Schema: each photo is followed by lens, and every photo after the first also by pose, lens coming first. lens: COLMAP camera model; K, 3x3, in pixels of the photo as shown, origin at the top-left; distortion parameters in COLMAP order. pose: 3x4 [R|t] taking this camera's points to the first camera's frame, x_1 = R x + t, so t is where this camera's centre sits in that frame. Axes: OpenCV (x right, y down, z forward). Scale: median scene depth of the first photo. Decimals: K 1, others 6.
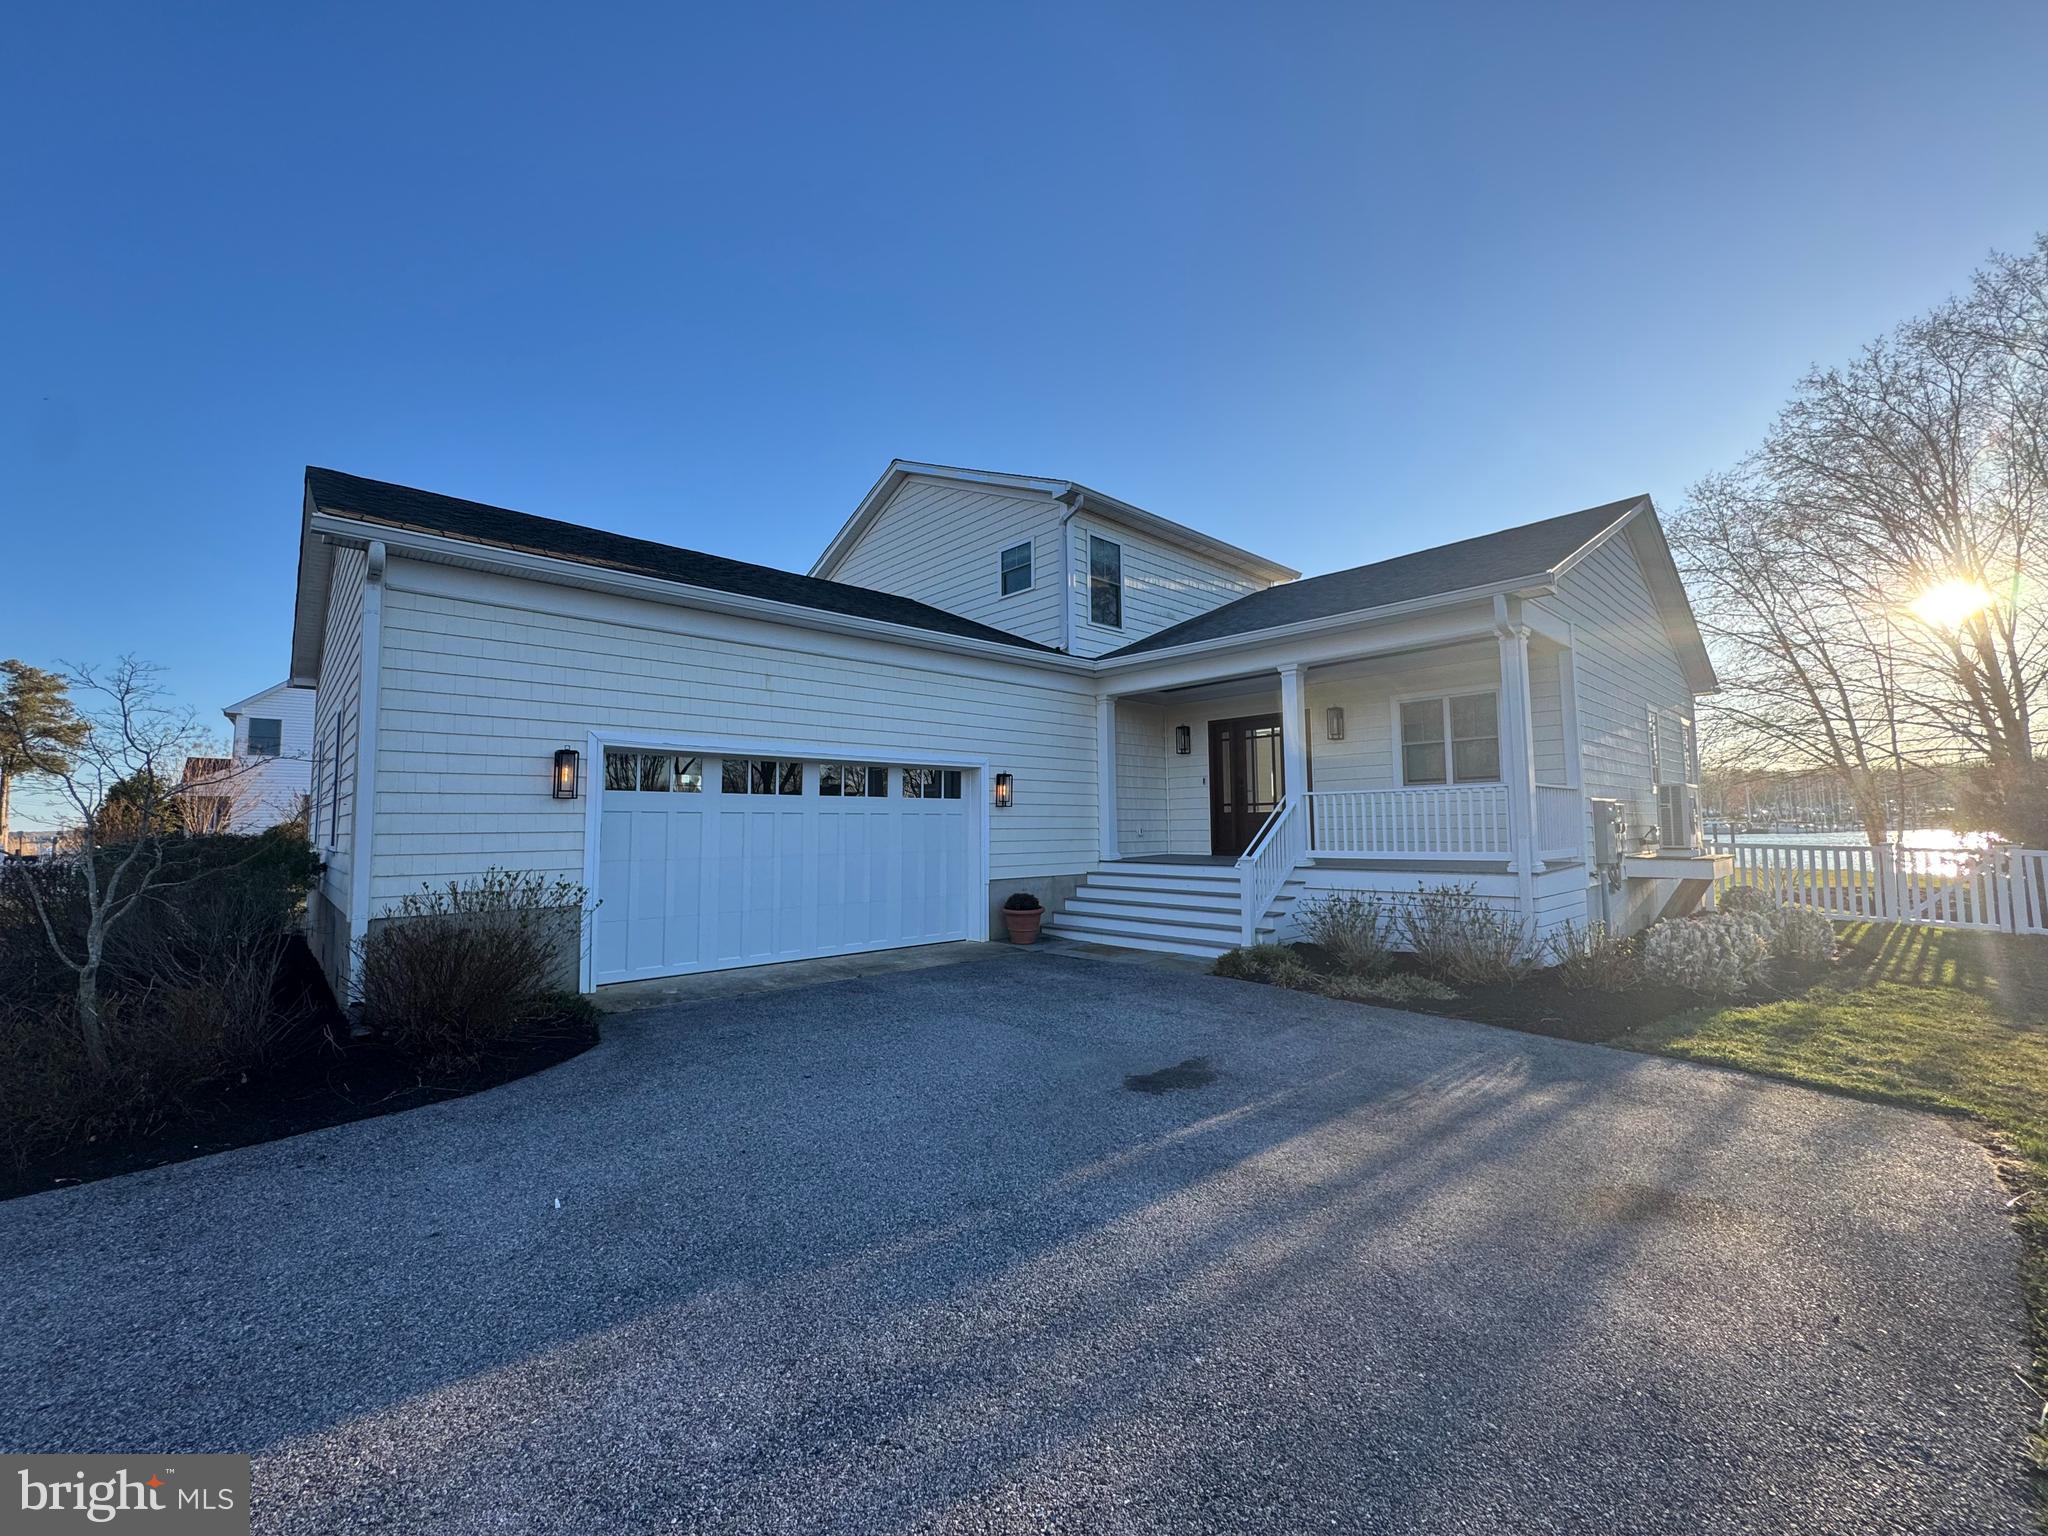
lens RADIAL K [[818.6, 0, 1017.8], [0, 818.6, 767.1], [0, 0, 1]] dist [-0.000482, -0.000092]
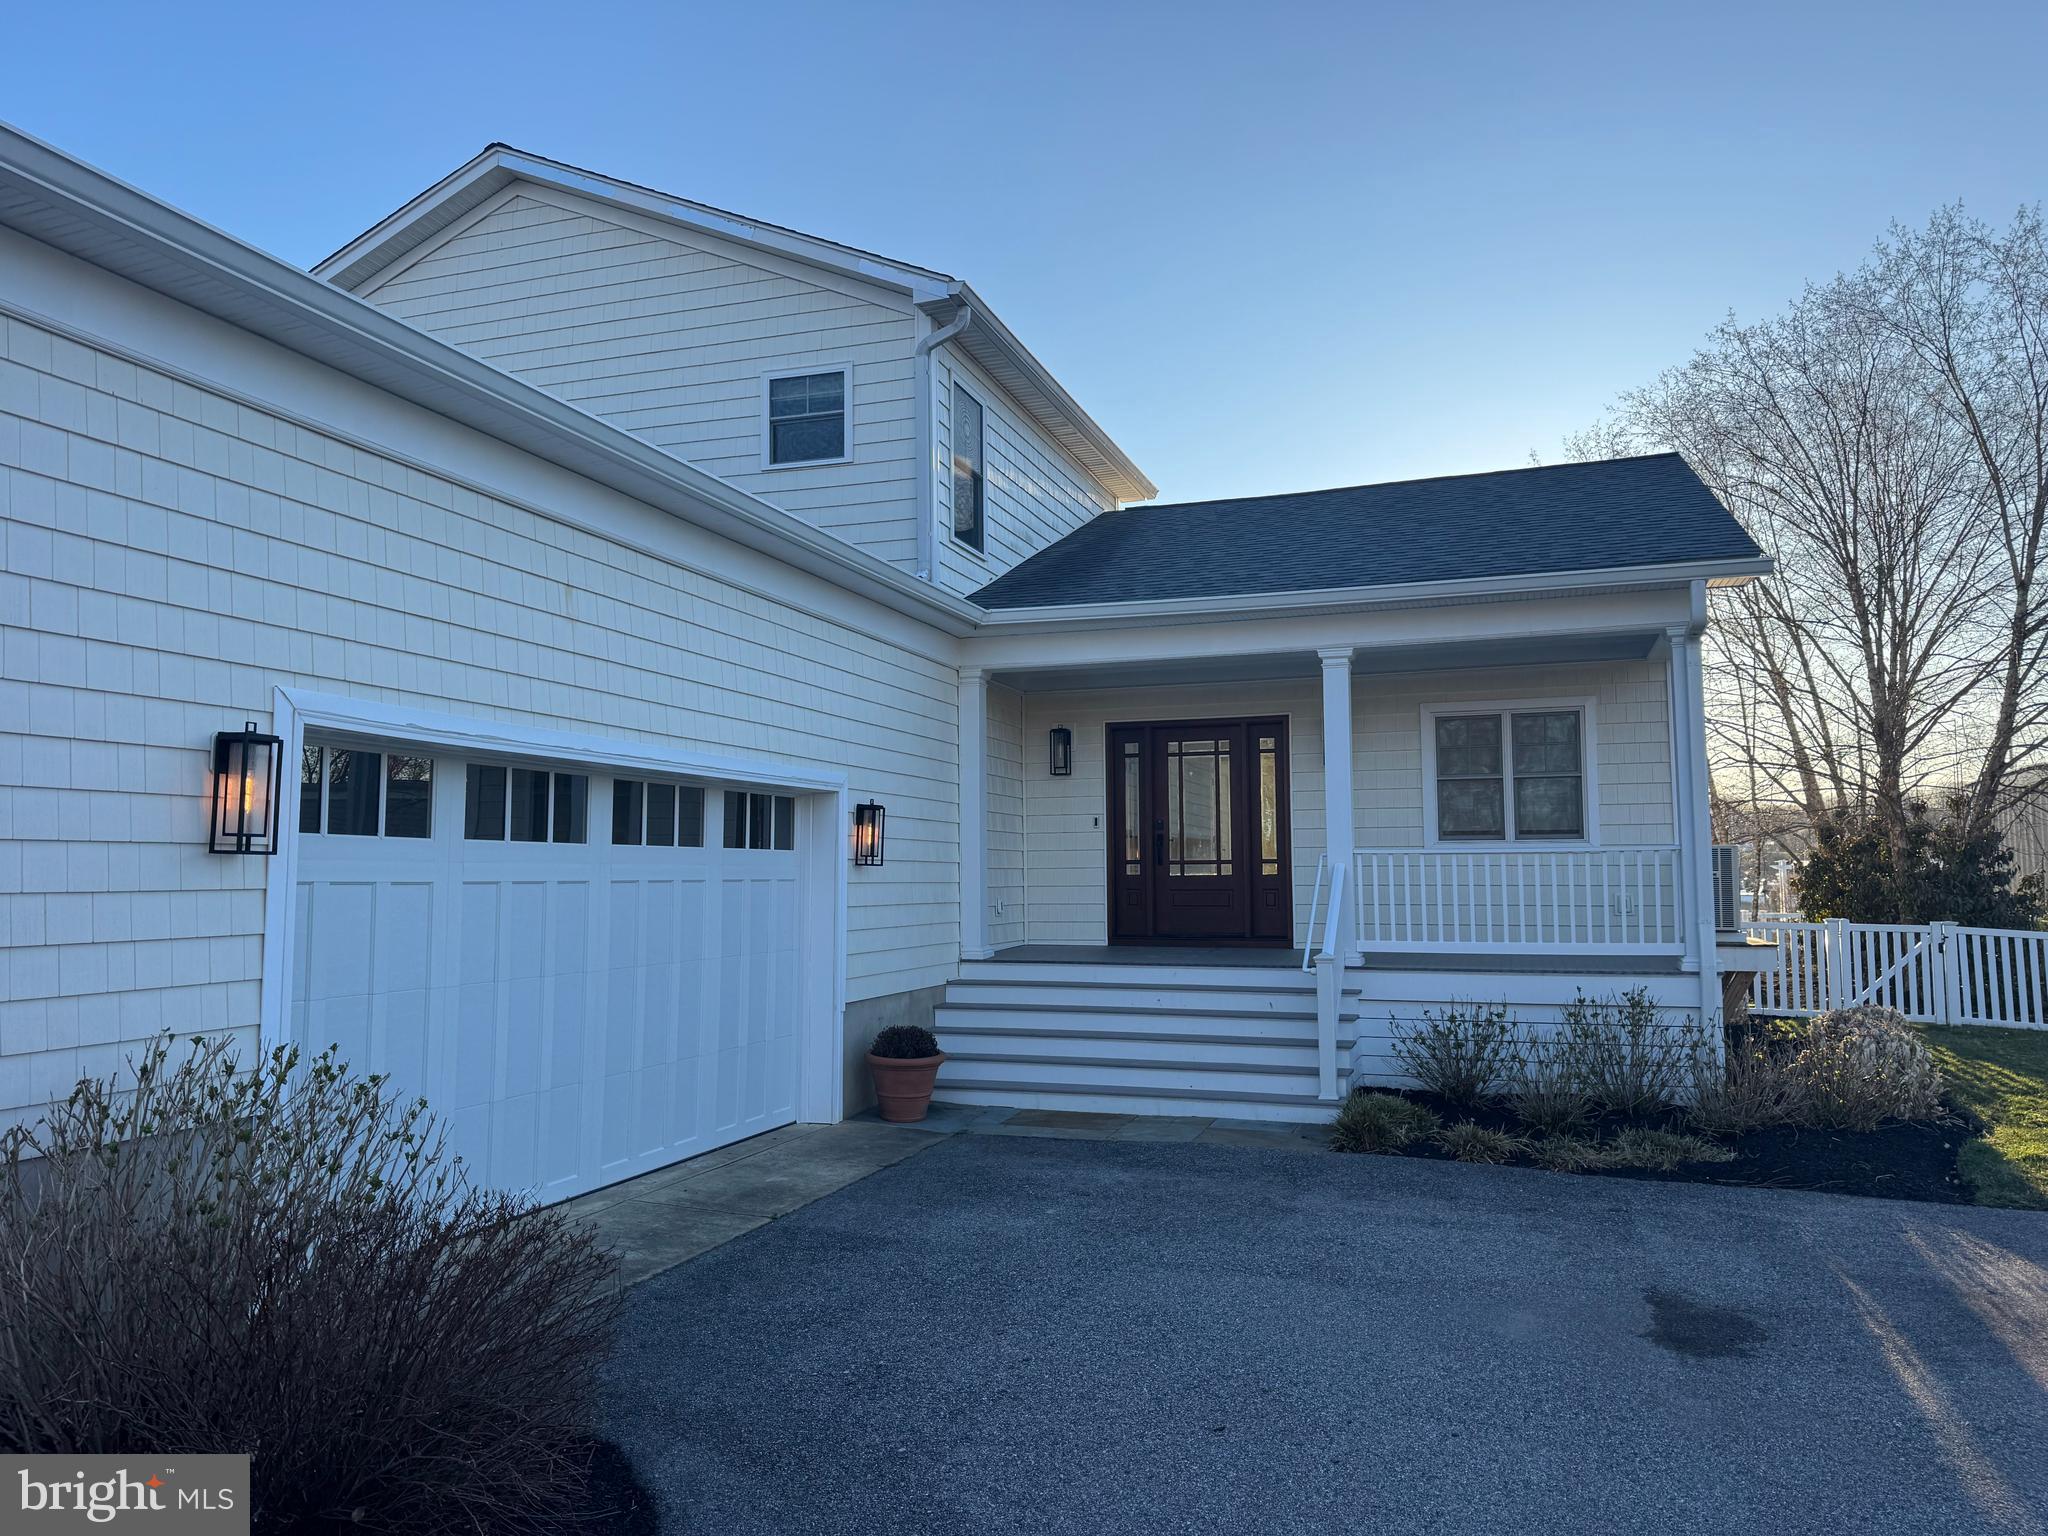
lens RADIAL K [[1417.3, 0, 1036.4], [0, 1417.3, 766.8], [0, 0, 1]] dist [0.093934, -0.101071]
pose [[0.876109, 0.042436, 0.480242, -0.372192], [-0.039151, 0.999091, -0.016860, -0.005097], [-0.480521, -0.004031, 0.876974, 0.127400]]
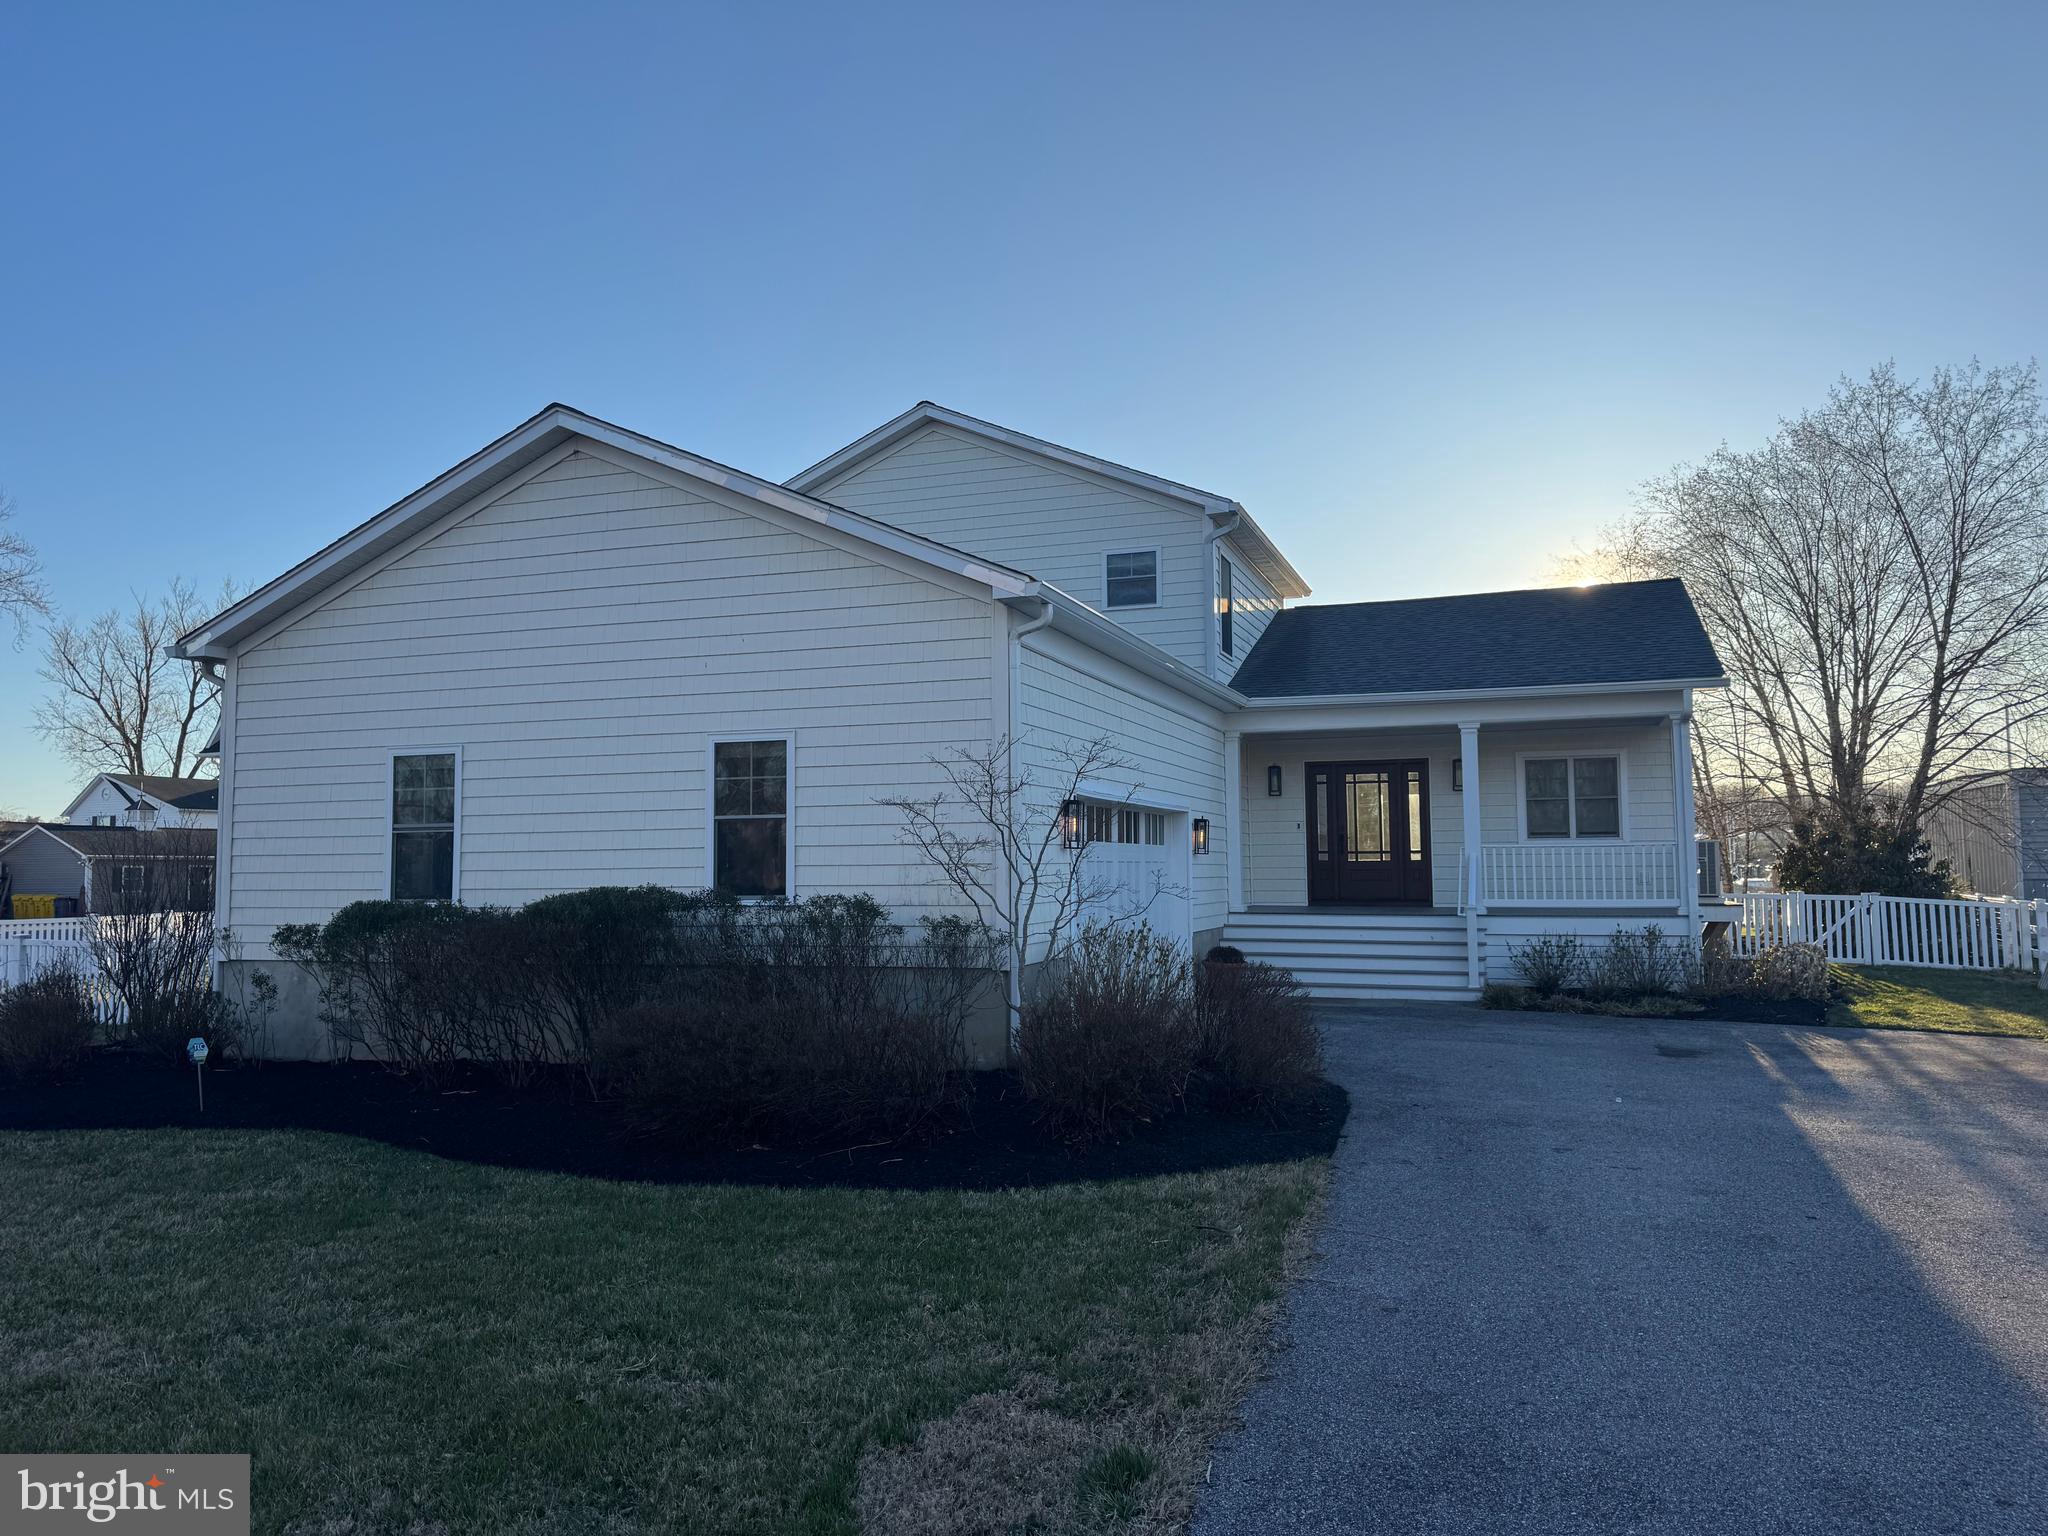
lens RADIAL K [[1409.9, 0, 1017.8], [0, 1409.9, 760.4], [0, 0, 1]] dist [0.085660, -0.120094]
pose [[0.887752, 0.038496, 0.458709, -0.947274], [-0.036706, 0.999244, -0.012820, -0.030264], [-0.458855, -0.005457, 0.888494, -0.335097]]
